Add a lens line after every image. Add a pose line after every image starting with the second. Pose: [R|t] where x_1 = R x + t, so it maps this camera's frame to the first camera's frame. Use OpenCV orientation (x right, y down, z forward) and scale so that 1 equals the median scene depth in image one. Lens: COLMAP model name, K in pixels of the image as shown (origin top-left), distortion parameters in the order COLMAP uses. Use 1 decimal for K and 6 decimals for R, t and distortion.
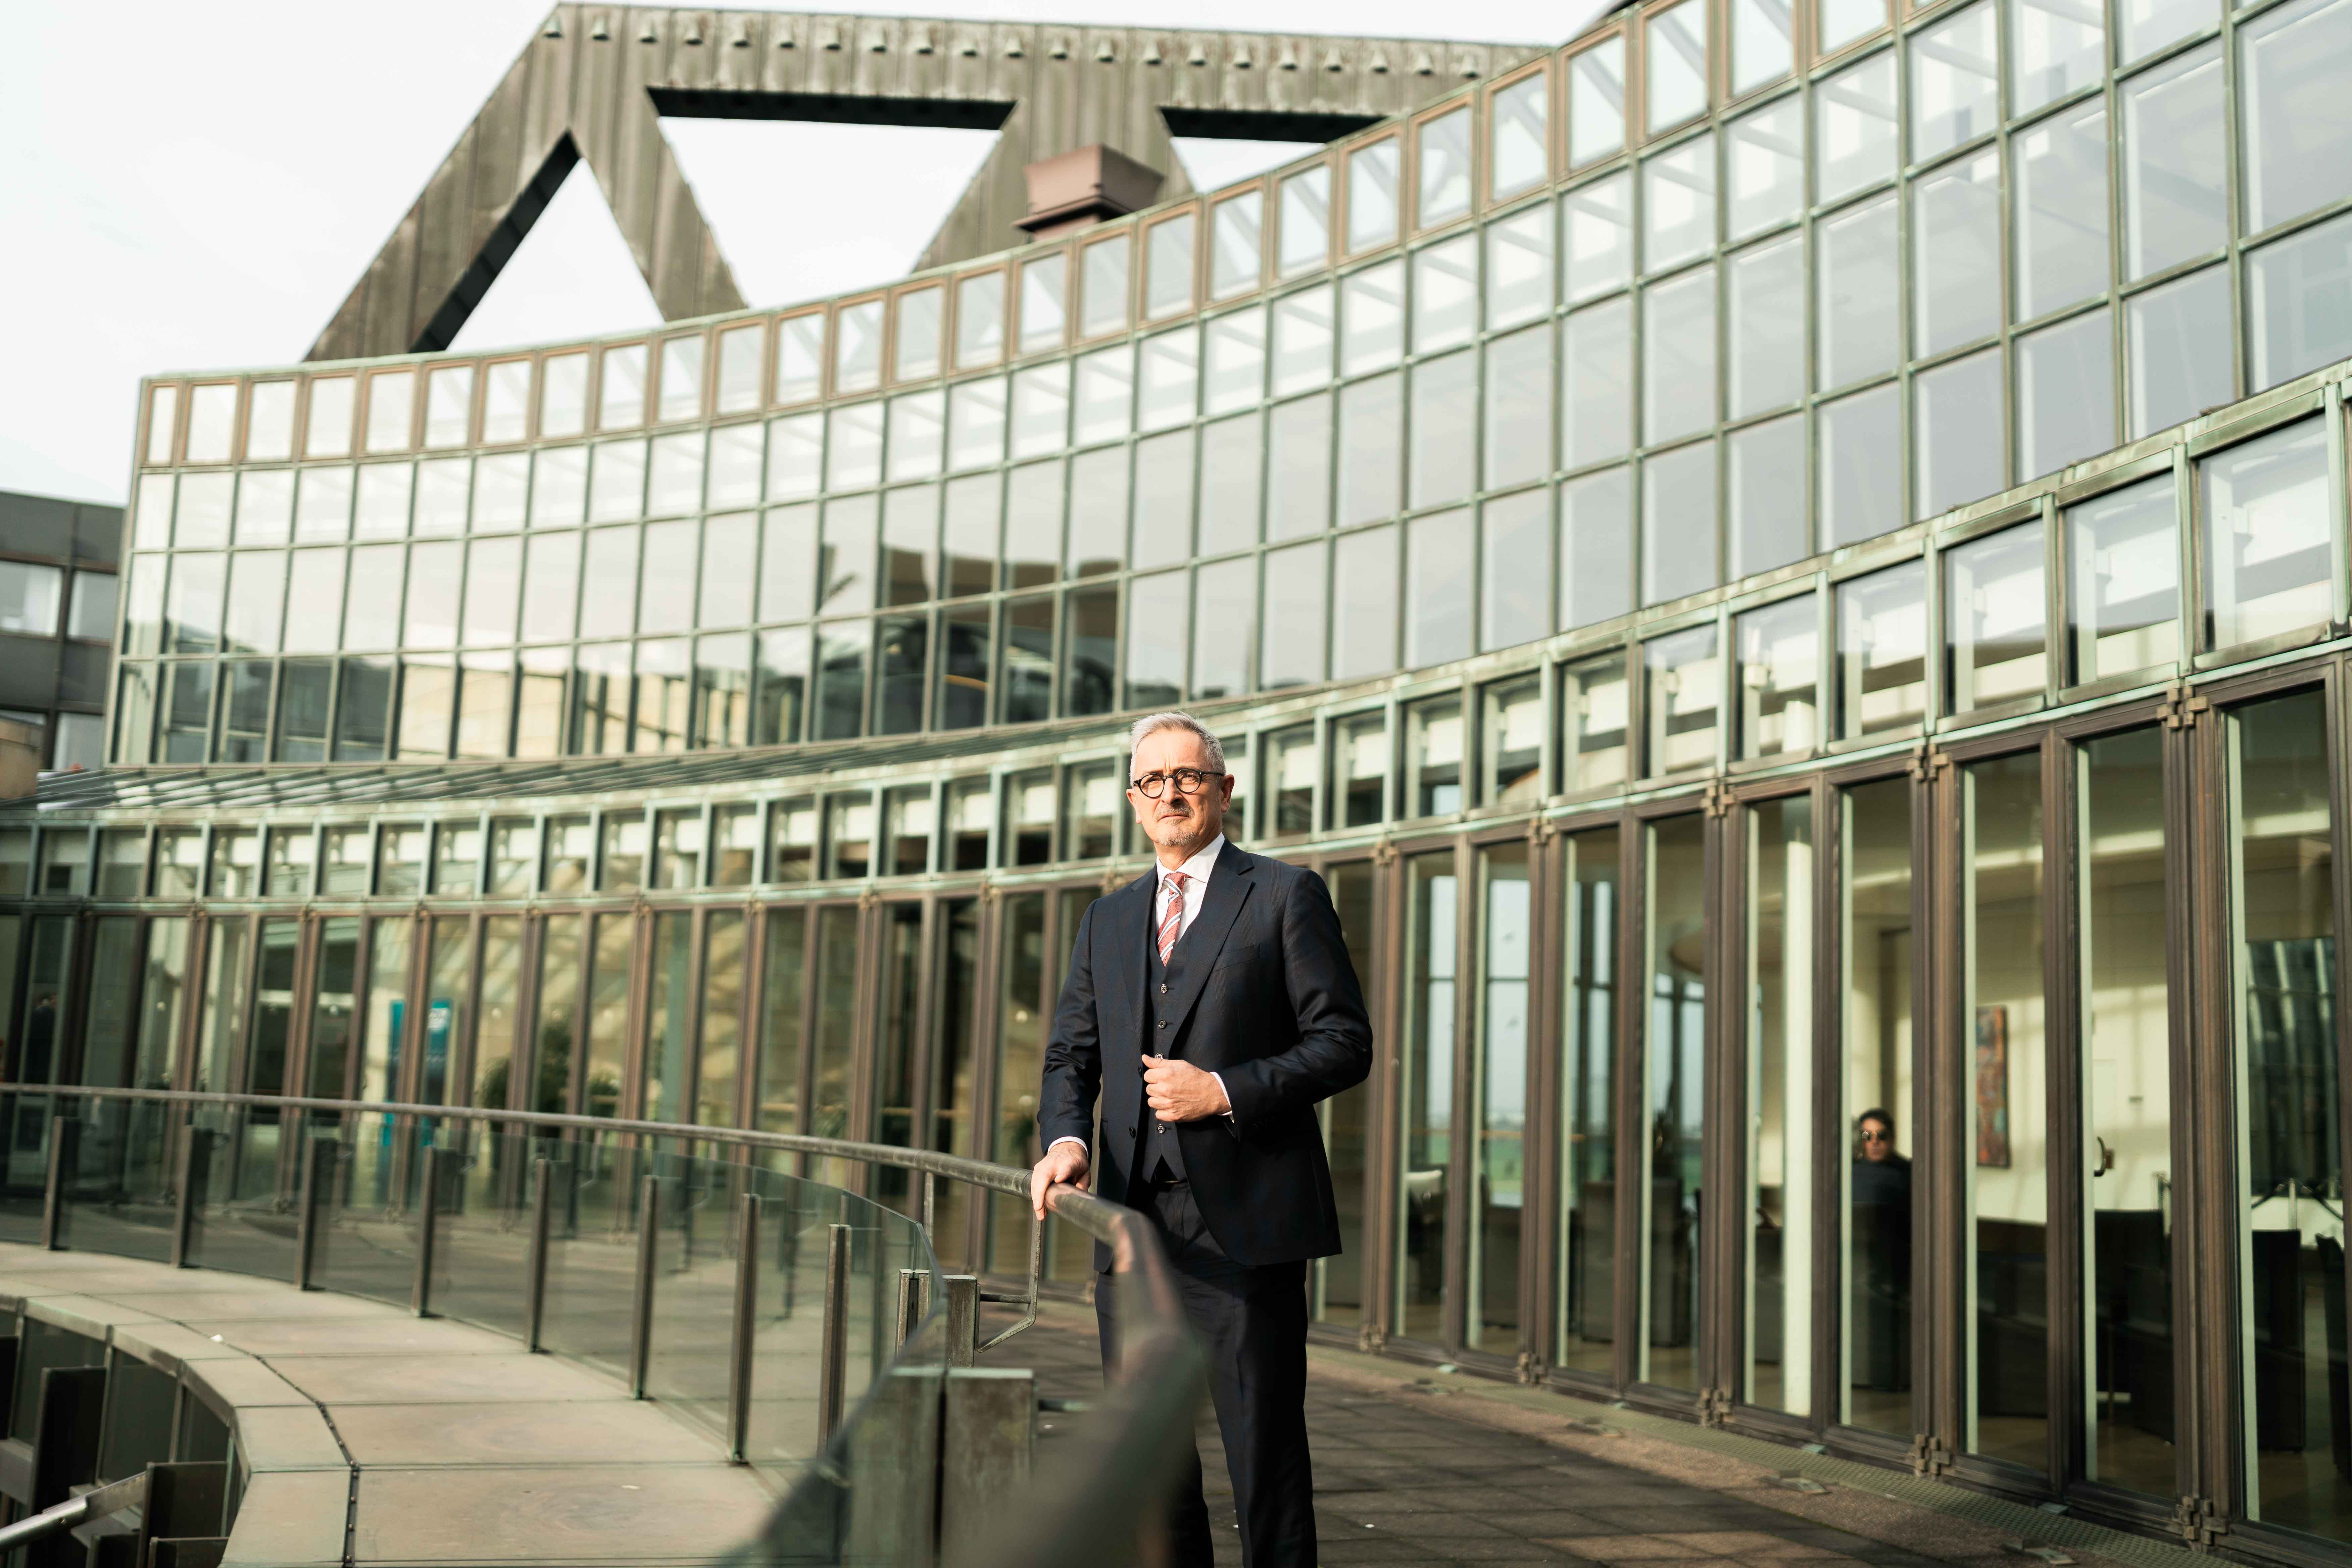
lens RADIAL K [[2272.2, 0, 1176.0], [0, 2272.2, 784.0], [0, 0, 1]] dist [-0.062606, -0.009581]
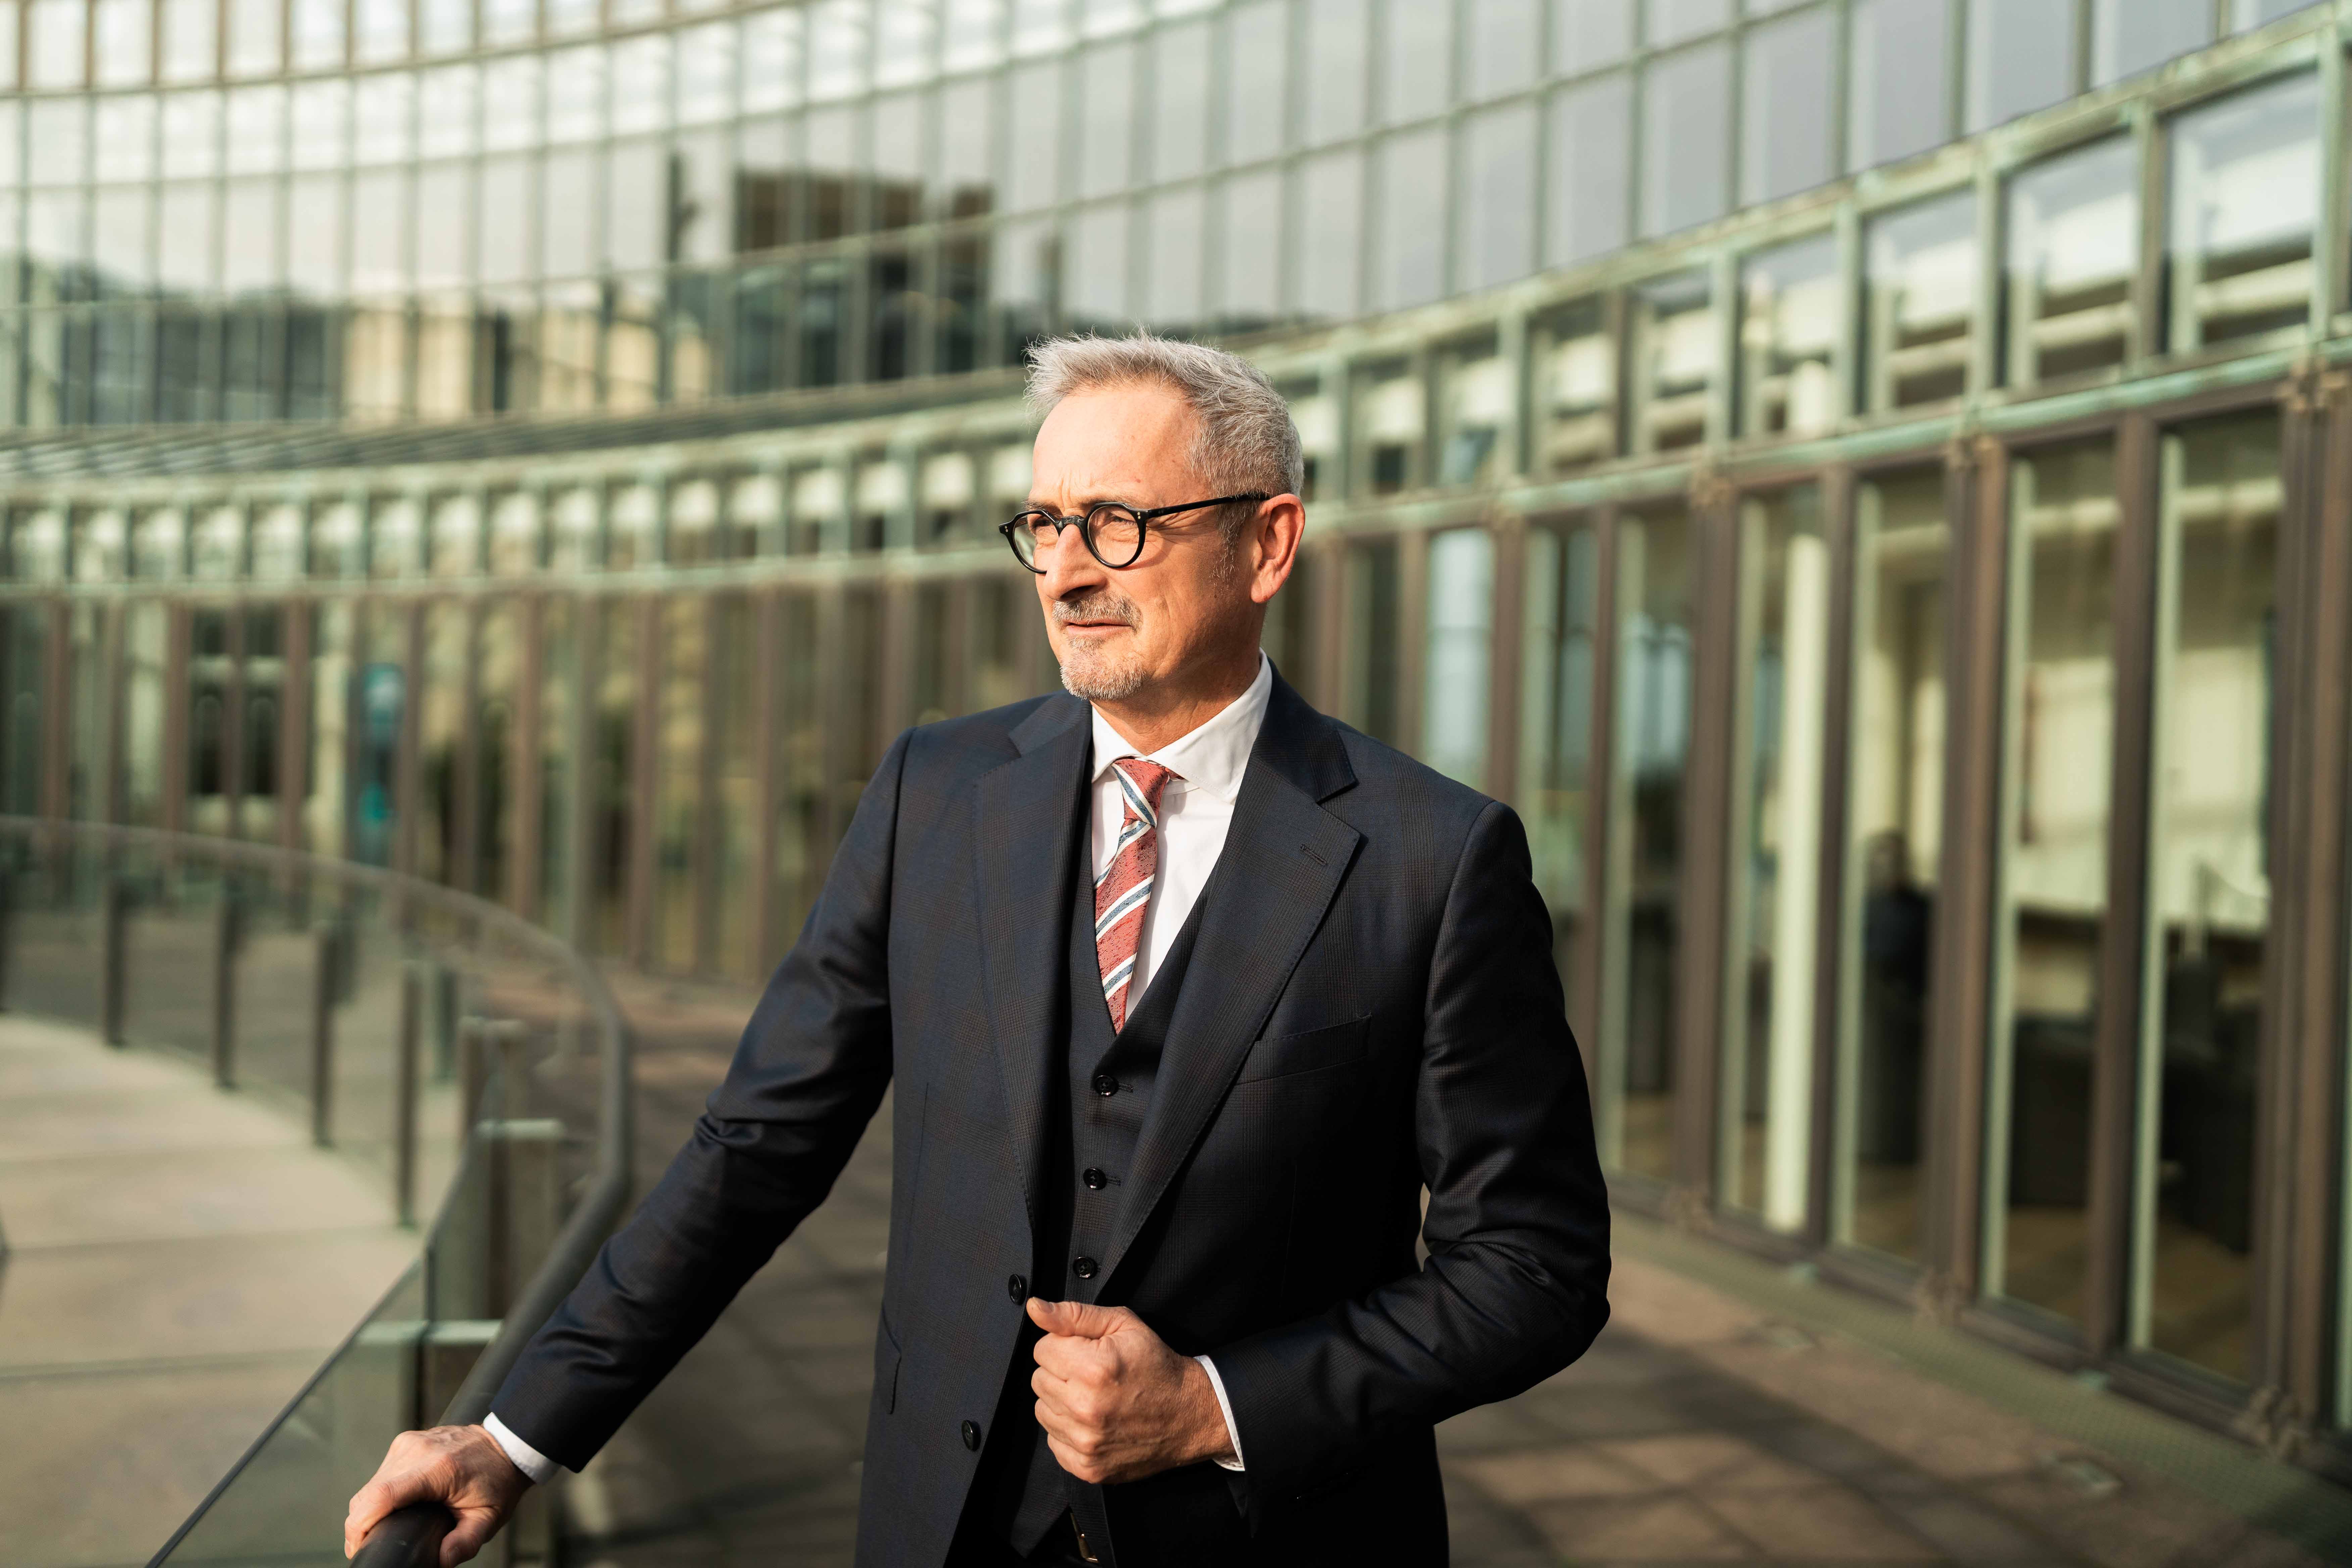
lens RADIAL K [[2284.1, 0, 1176.0], [0, 2284.1, 784.0], [0, 0, 1]] dist [0.059184, -0.260388]
pose [[0.999917, -0.009539, -0.008649, 0.040046], [0.010779, 0.987550, 0.156933, -0.014894], [0.007044, -0.157013, 0.987571, 0.123714]]
